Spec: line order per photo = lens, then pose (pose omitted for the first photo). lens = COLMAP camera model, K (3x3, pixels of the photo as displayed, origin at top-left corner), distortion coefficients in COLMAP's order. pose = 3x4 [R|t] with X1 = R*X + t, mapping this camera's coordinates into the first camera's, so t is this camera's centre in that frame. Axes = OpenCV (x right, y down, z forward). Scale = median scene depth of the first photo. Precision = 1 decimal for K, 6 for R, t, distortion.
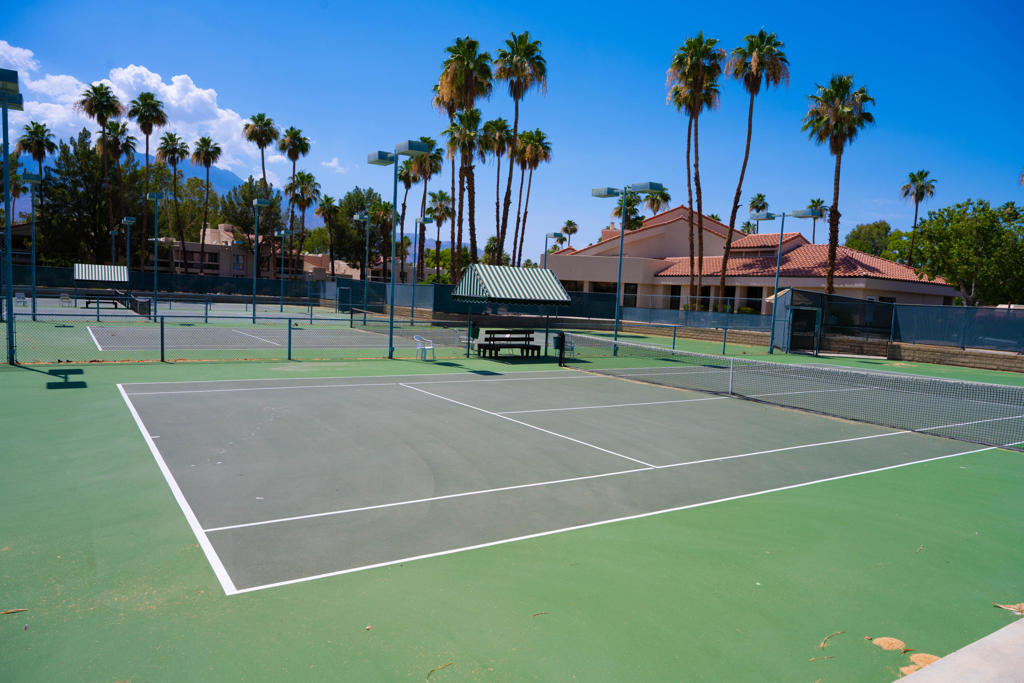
lens RADIAL K [[701.6, 0, 512.0], [0, 701.6, 366.6], [0, 0, 1]] dist [-0.002429, -0.001733]
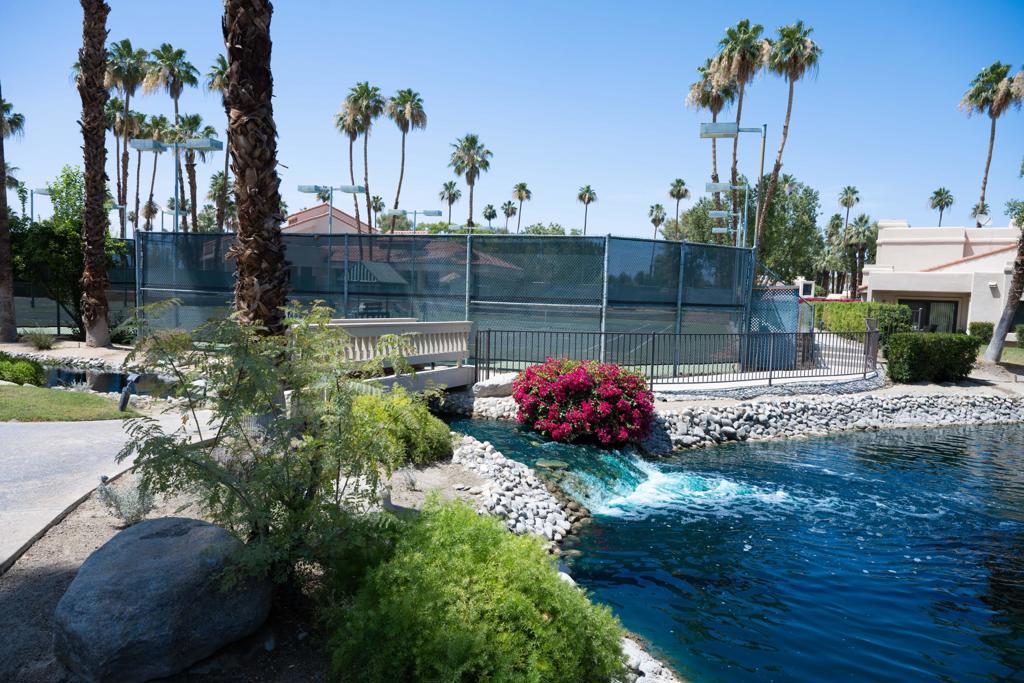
lens RADIAL K [[711.0, 0, 512.0], [0, 711.0, 341.5], [0, 0, 1]] dist [0.000238, -0.001242]
pose [[0.761050, -0.061358, 0.645785, -0.427777], [0.063534, 0.997781, 0.019929, 0.010326], [-0.645575, 0.025862, 0.763259, -0.202124]]
